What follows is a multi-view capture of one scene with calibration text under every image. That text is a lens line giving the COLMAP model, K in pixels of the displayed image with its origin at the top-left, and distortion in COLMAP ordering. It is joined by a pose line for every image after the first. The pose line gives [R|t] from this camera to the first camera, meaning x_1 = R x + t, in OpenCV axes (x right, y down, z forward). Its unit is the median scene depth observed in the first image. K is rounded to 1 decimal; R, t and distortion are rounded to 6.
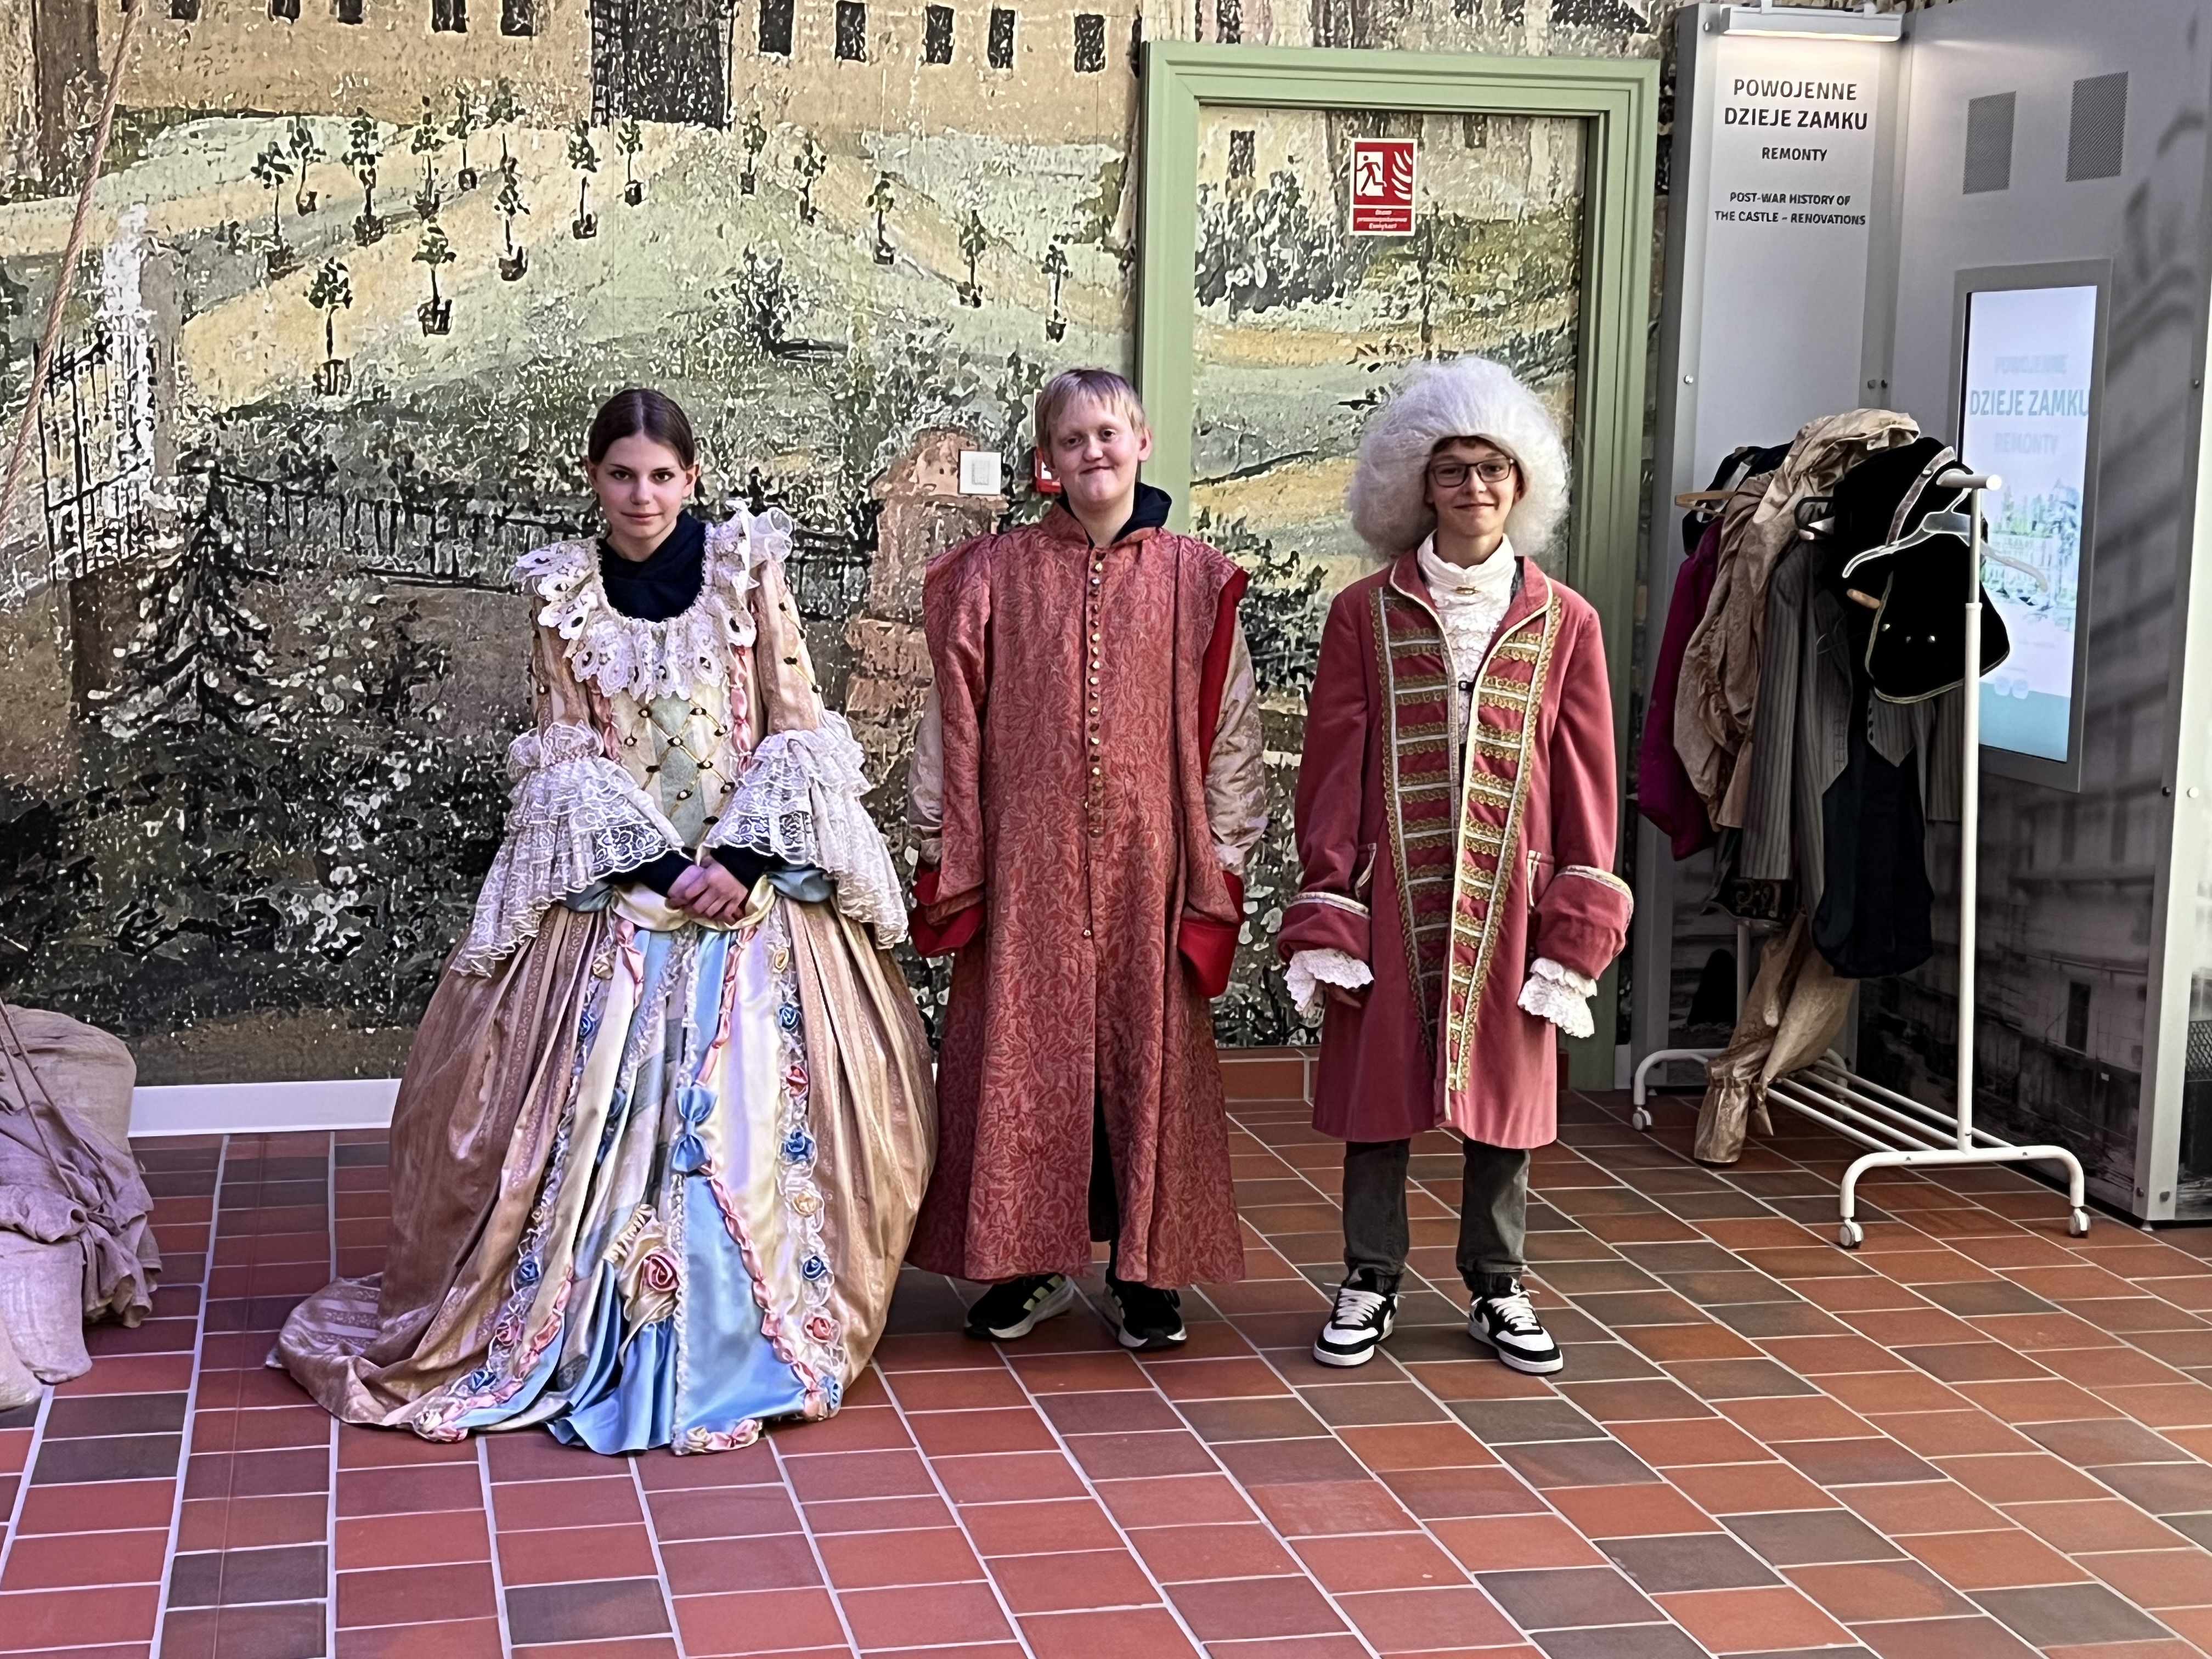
lens RADIAL K [[3282.1, 0, 1103.4], [0, 3282.1, 851.8], [0, 0, 1]] dist [0.219488, -0.806980]
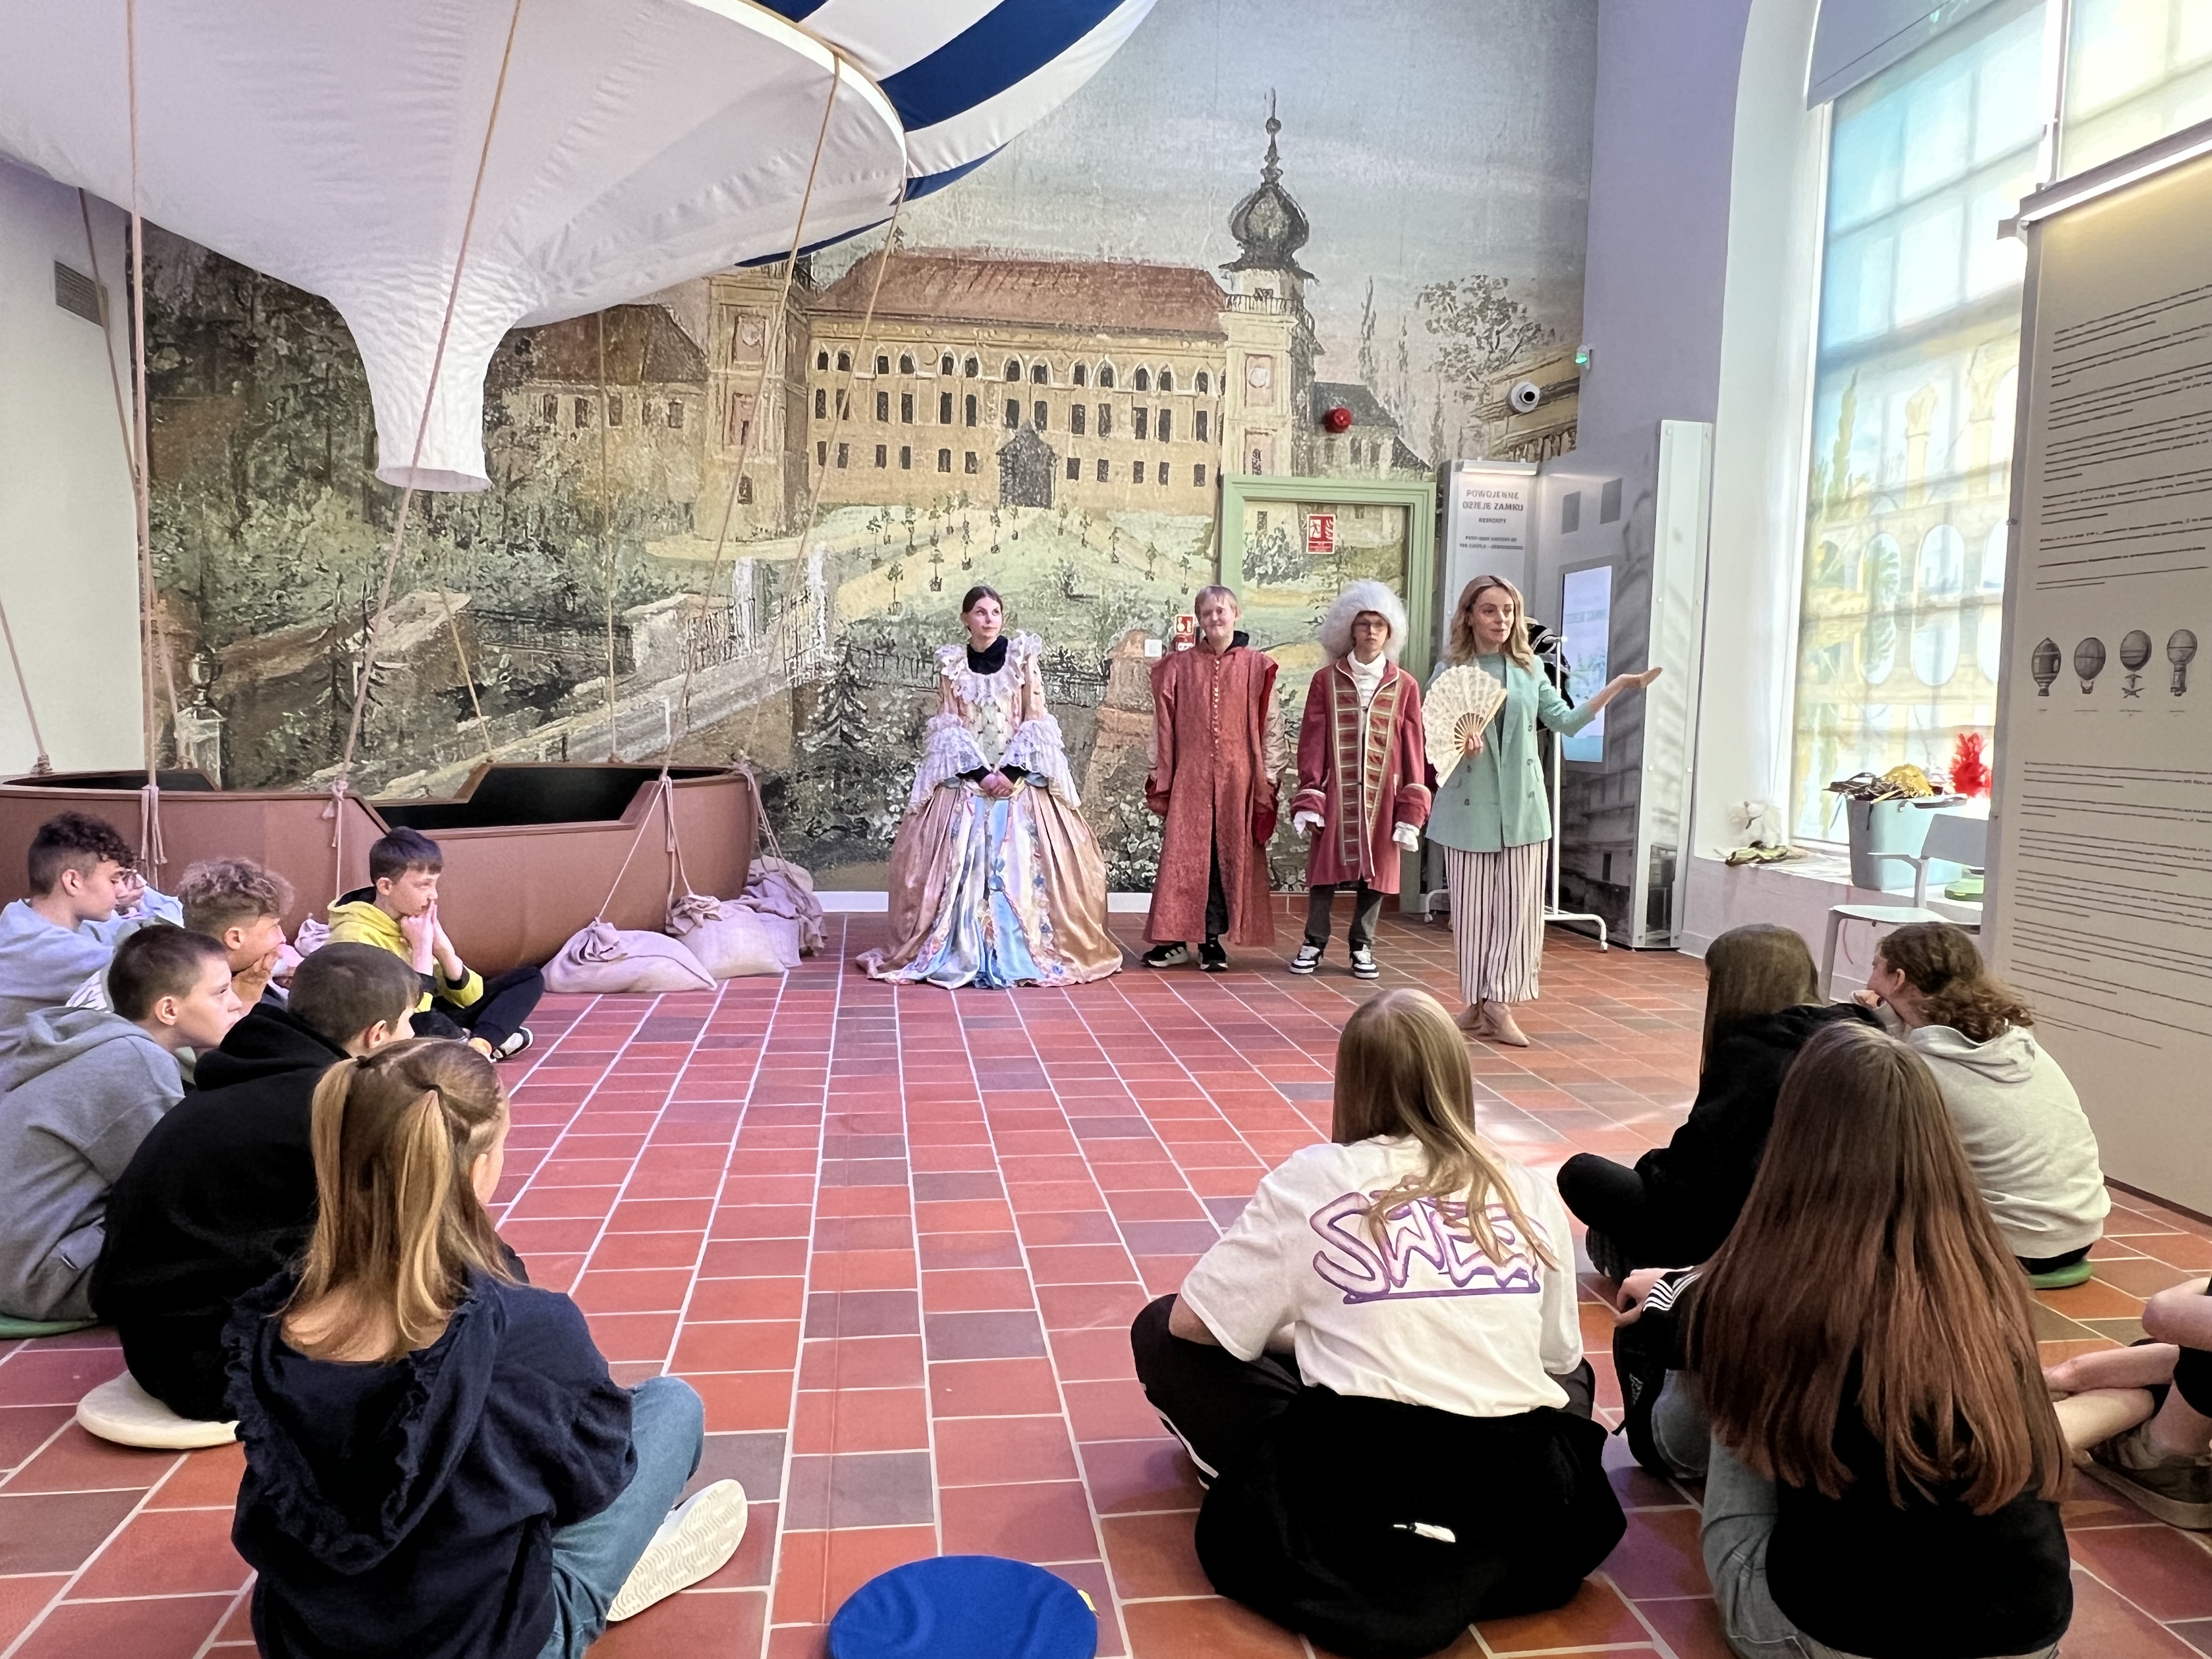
lens RADIAL K [[1549.4, 0, 1093.5], [0, 1549.4, 846.7], [0, 0, 1]] dist [0.001382, -0.001535]
pose [[0.996111, 0.008844, -0.087659, 0.021189], [-0.013227, 0.998684, -0.049544, 0.092030], [0.087105, 0.050511, 0.994918, -0.141551]]
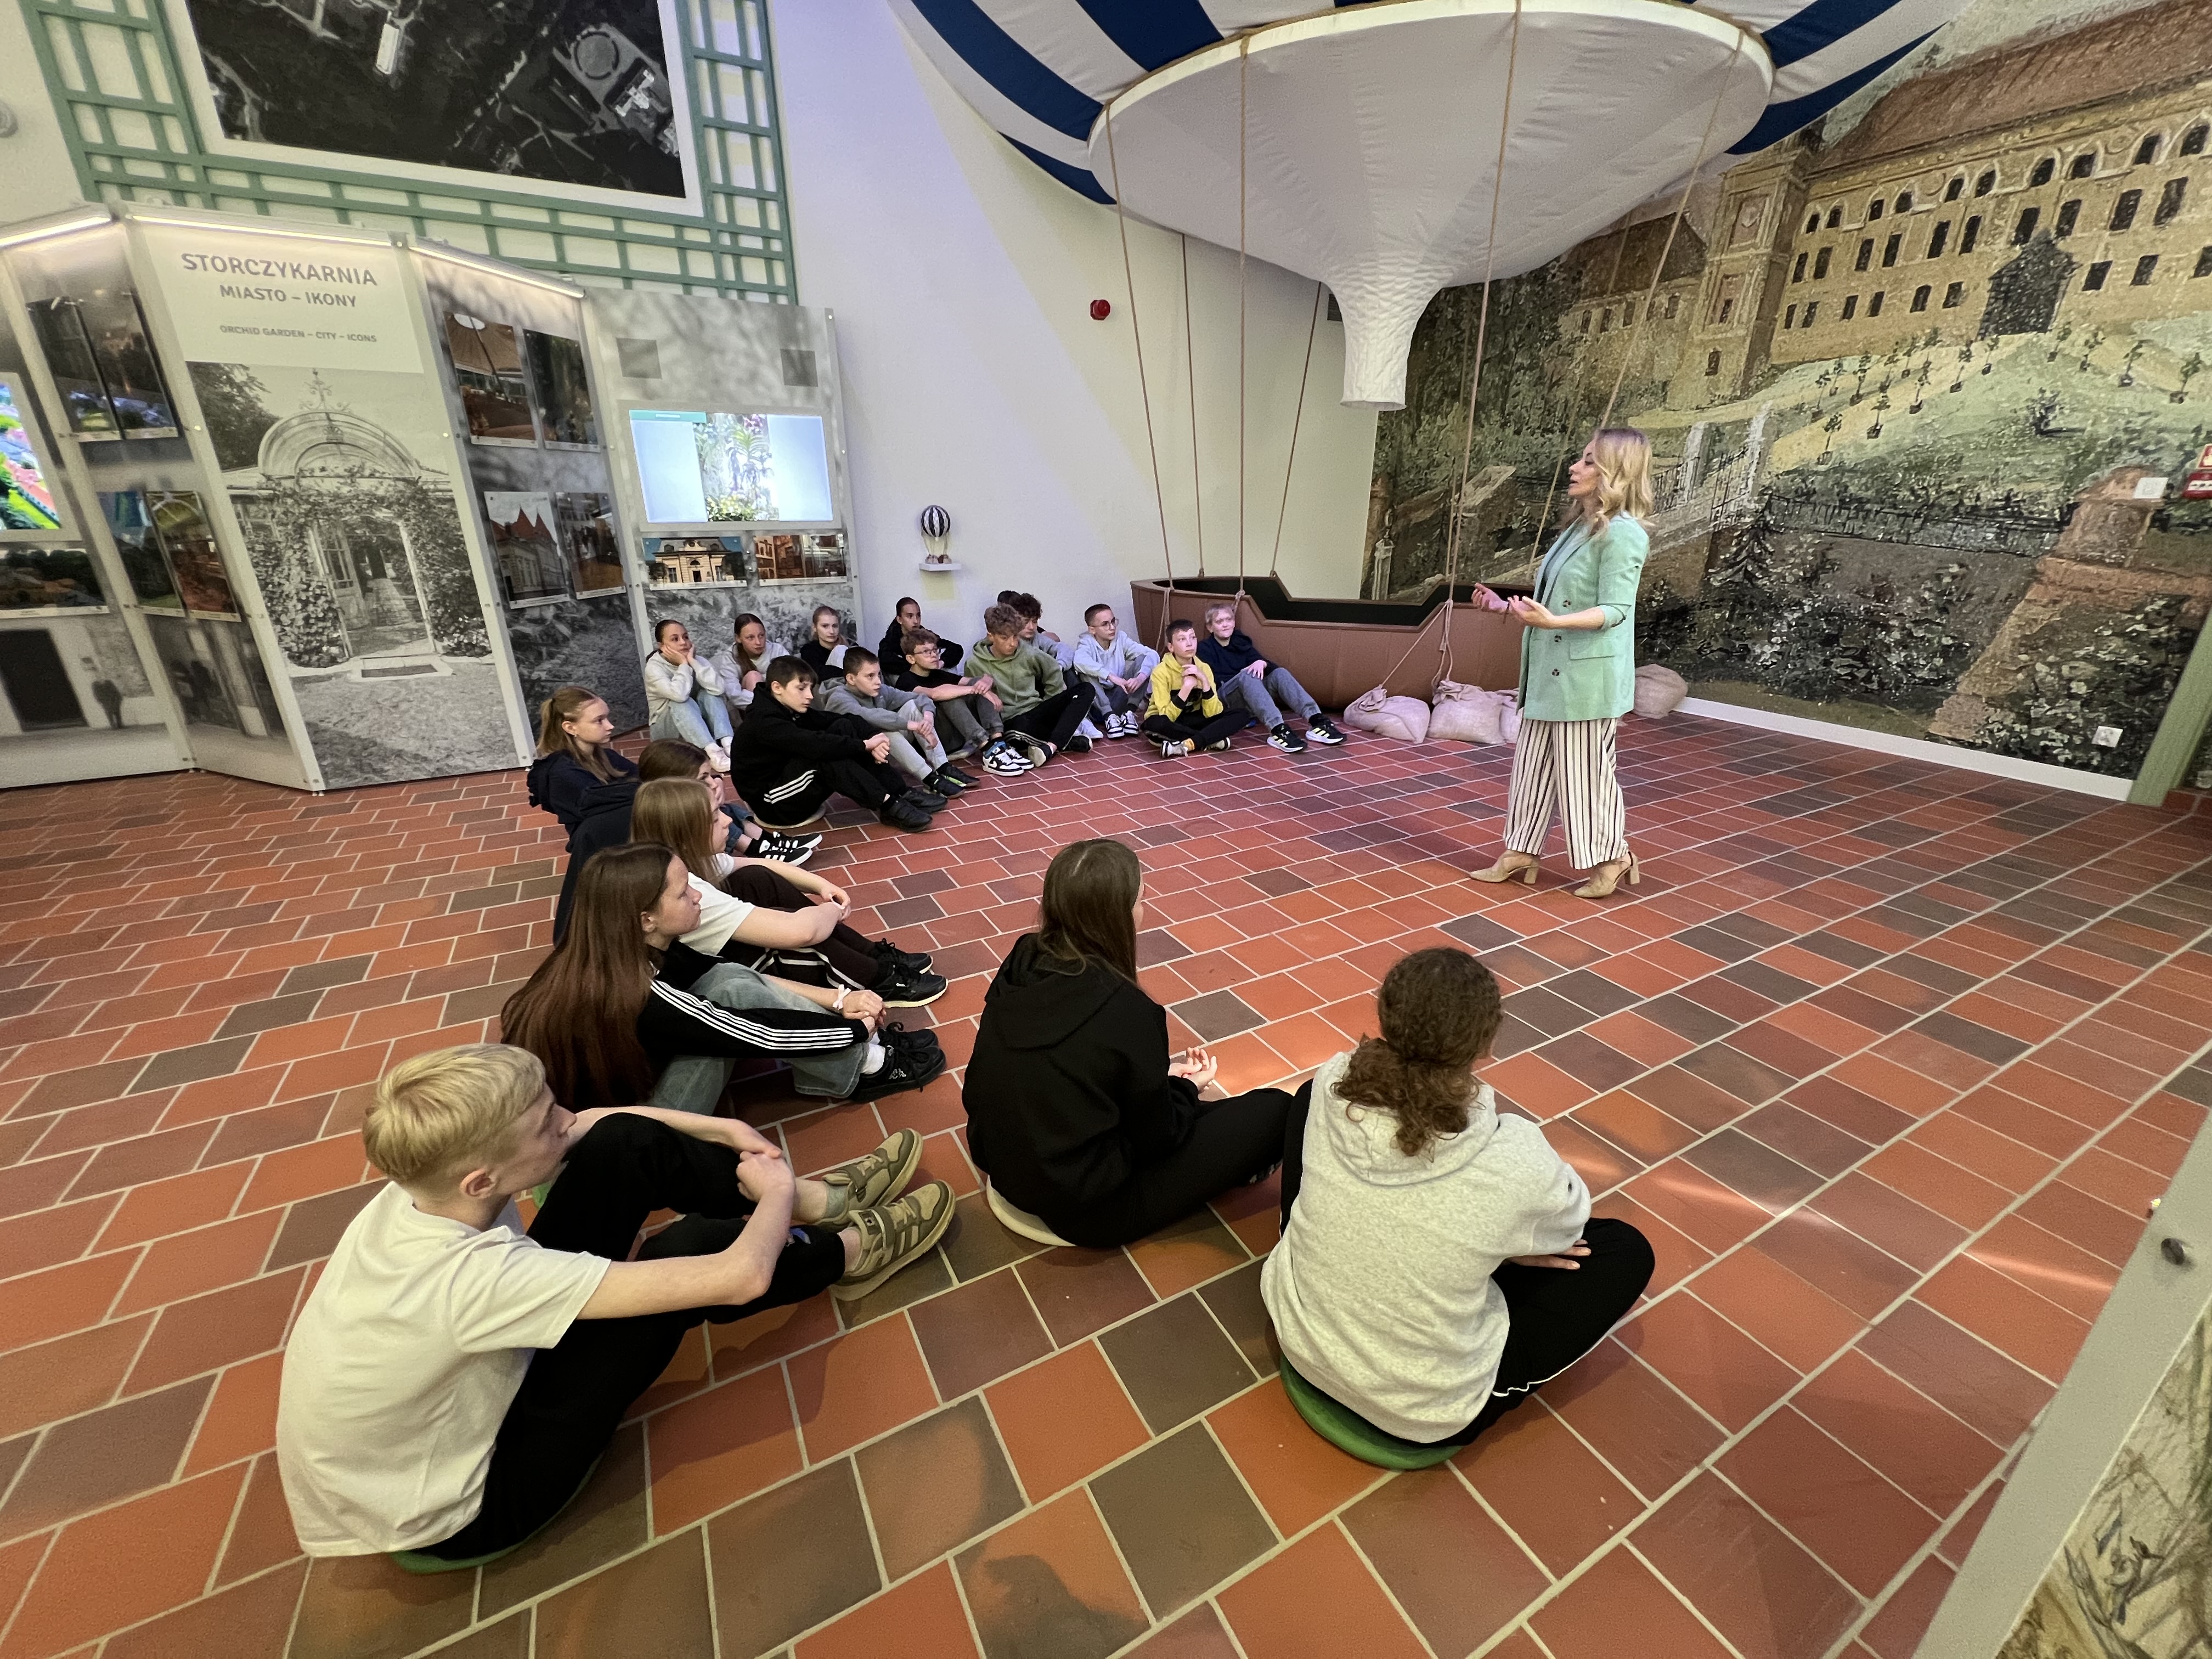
lens RADIAL K [[889.7, 0, 1106.0], [0, 889.7, 829.5], [0, 0, 1]] dist [0.002202, -0.000578]
pose [[0.260478, 0.321310, -0.910446, 0.390458], [-0.129643, 0.946098, 0.296801, 0.008919], [0.956736, 0.040722, 0.288093, 0.213880]]
